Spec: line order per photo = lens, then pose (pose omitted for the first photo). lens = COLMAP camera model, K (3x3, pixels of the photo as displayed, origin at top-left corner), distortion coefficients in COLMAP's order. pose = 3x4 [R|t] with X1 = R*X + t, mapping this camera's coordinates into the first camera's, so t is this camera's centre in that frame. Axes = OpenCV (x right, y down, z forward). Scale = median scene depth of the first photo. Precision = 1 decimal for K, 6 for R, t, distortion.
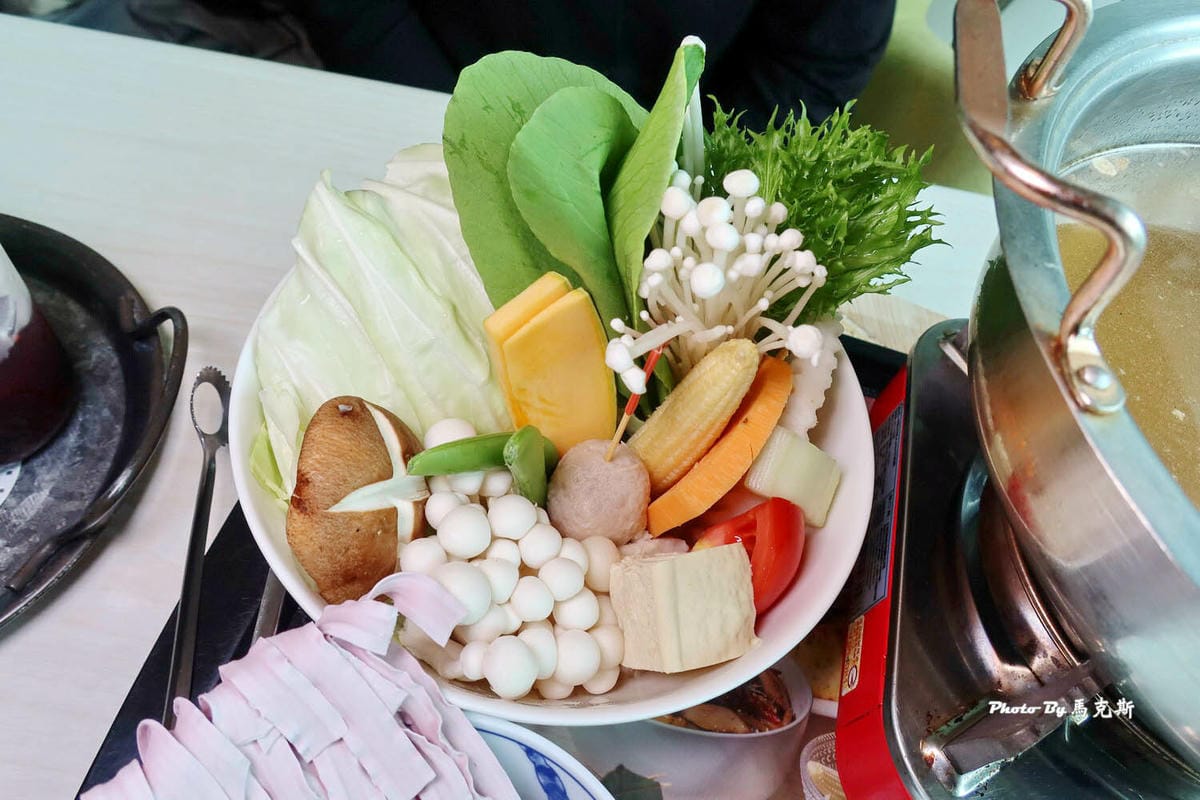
lens RADIAL K [[859.7, 0, 600.0], [0, 859.7, 400.0], [0, 0, 1]] dist [-0.030060, 0.080220]
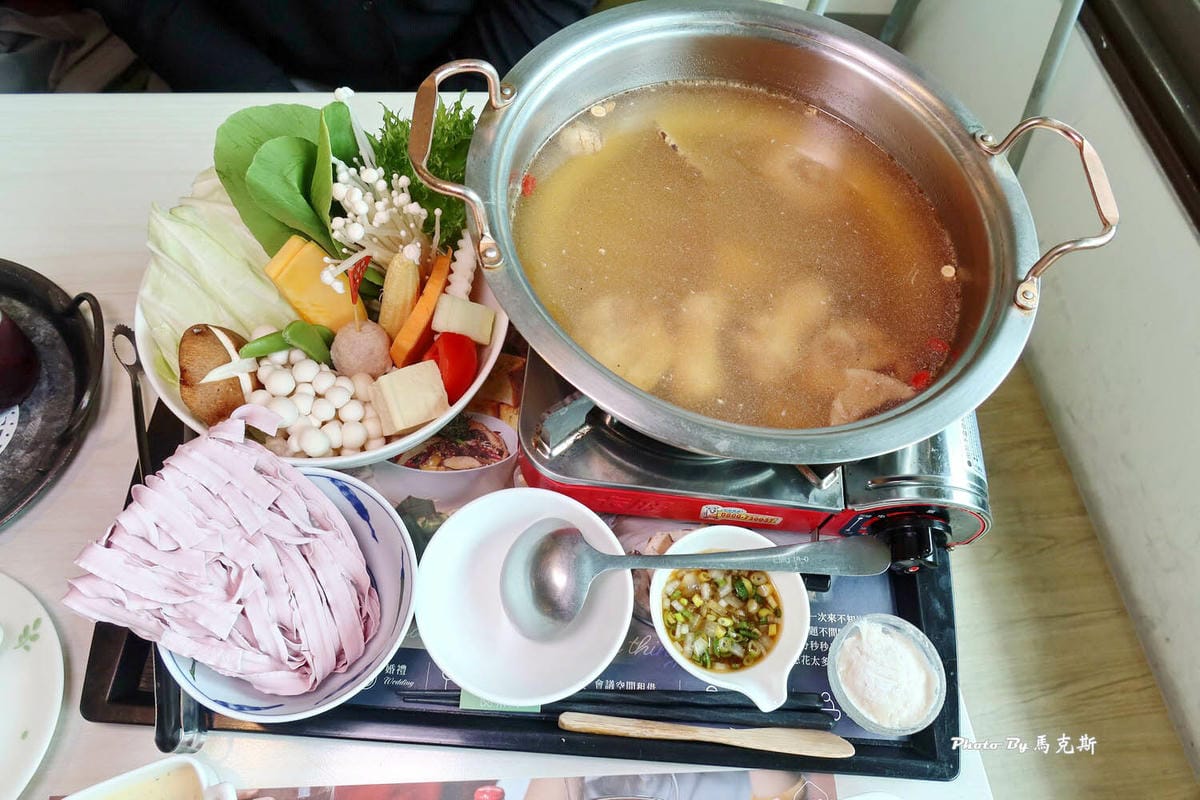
lens RADIAL K [[859.7, 0, 600.0], [0, 859.7, 400.0], [0, 0, 1]] dist [-0.030060, 0.080220]
pose [[0.977284, -0.204715, 0.054839, 0.397678], [0.195006, 0.969935, 0.145598, 0.050577], [-0.082996, -0.131597, 0.987823, -0.879096]]
